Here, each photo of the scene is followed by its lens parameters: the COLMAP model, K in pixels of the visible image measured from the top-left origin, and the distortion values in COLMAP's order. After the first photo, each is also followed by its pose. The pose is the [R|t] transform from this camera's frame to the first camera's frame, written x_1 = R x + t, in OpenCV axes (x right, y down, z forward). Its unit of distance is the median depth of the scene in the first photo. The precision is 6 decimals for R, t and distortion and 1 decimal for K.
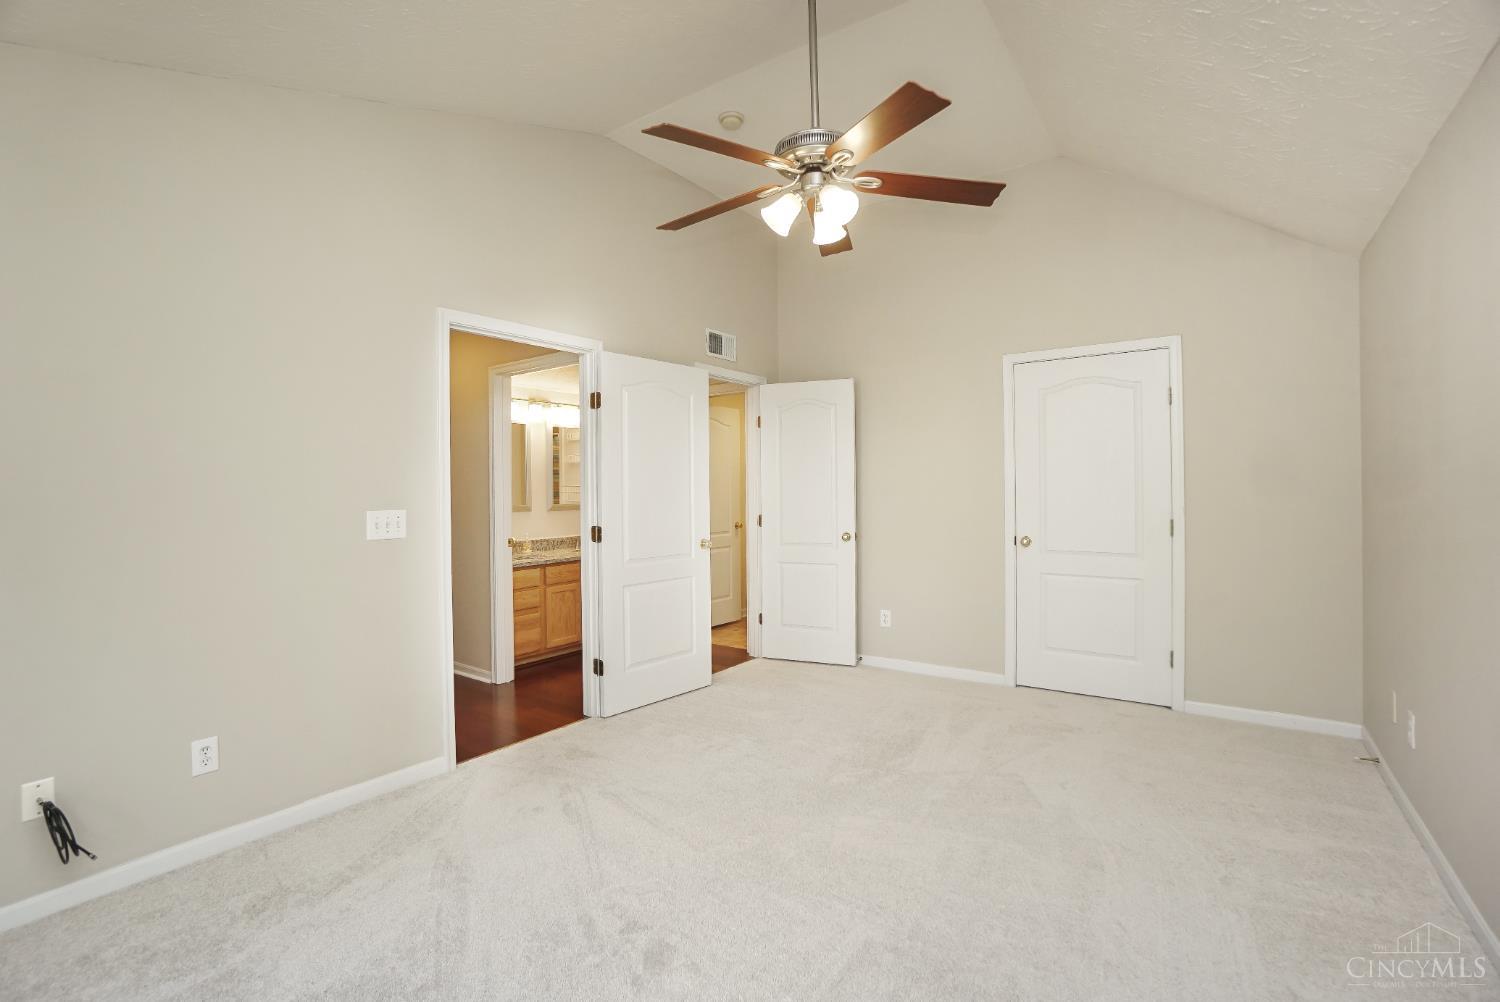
lens RADIAL K [[631.9, 0, 750.0], [0, 631.9, 501.0], [0, 0, 1]] dist [0.000364, 0.000016]
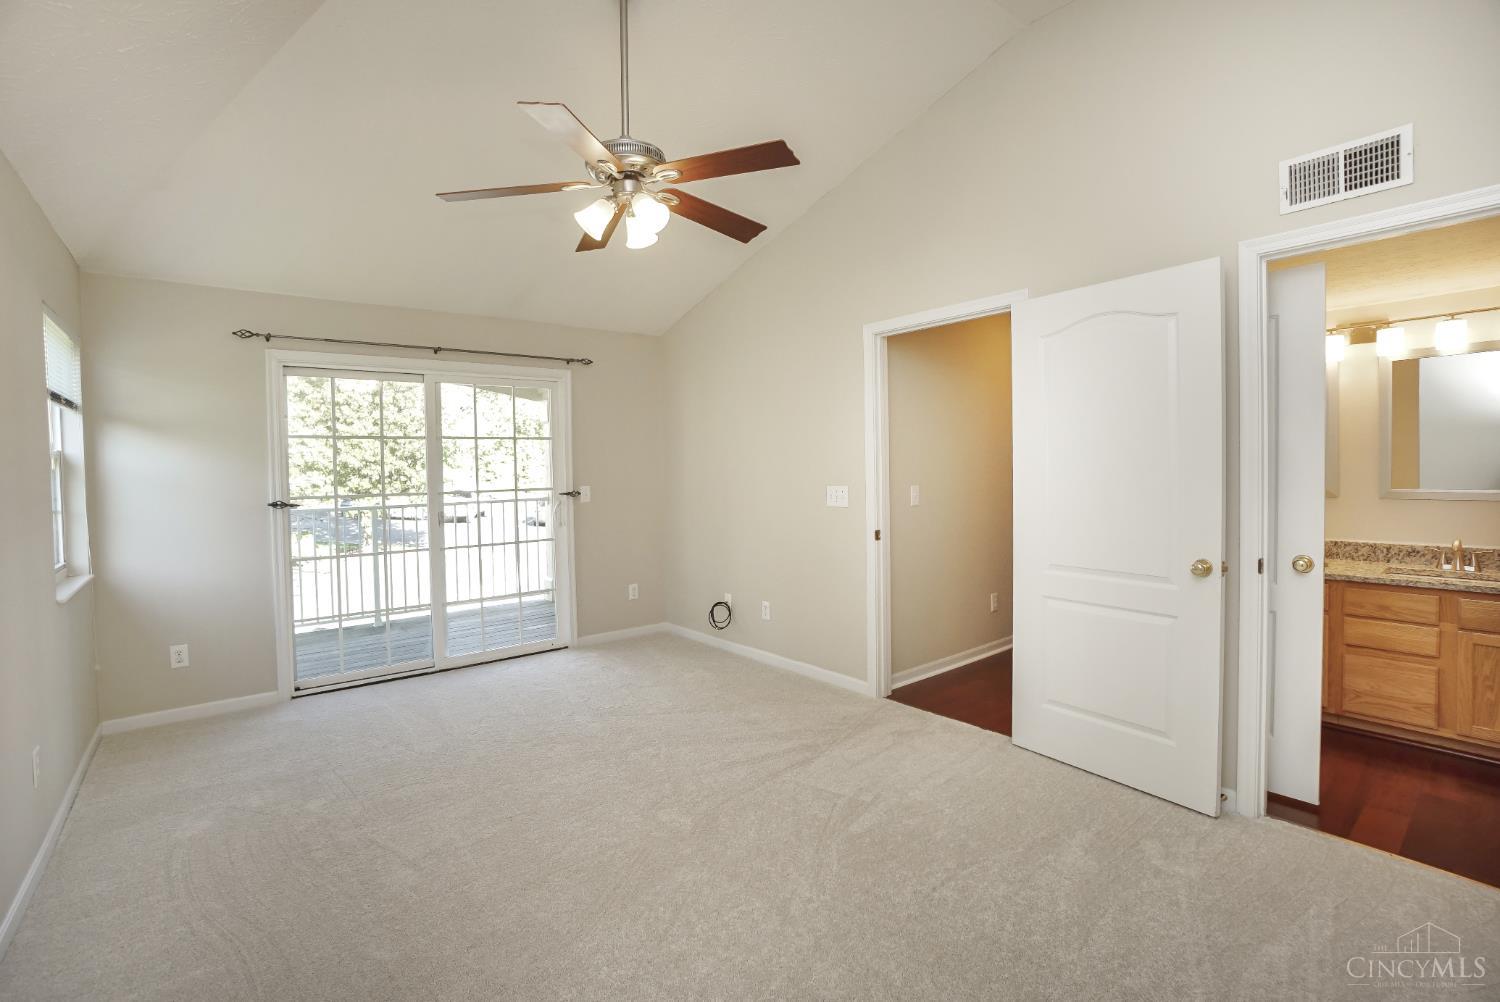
lens RADIAL K [[656.8, 0, 750.0], [0, 656.8, 501.0], [0, 0, 1]] dist [-0.103345, -0.000211]
pose [[-0.264336, 0.025835, -0.964084, 0.777764], [-0.004830, 0.999593, 0.028111, 0.007047], [0.964418, 0.012087, -0.264104, 1.064889]]
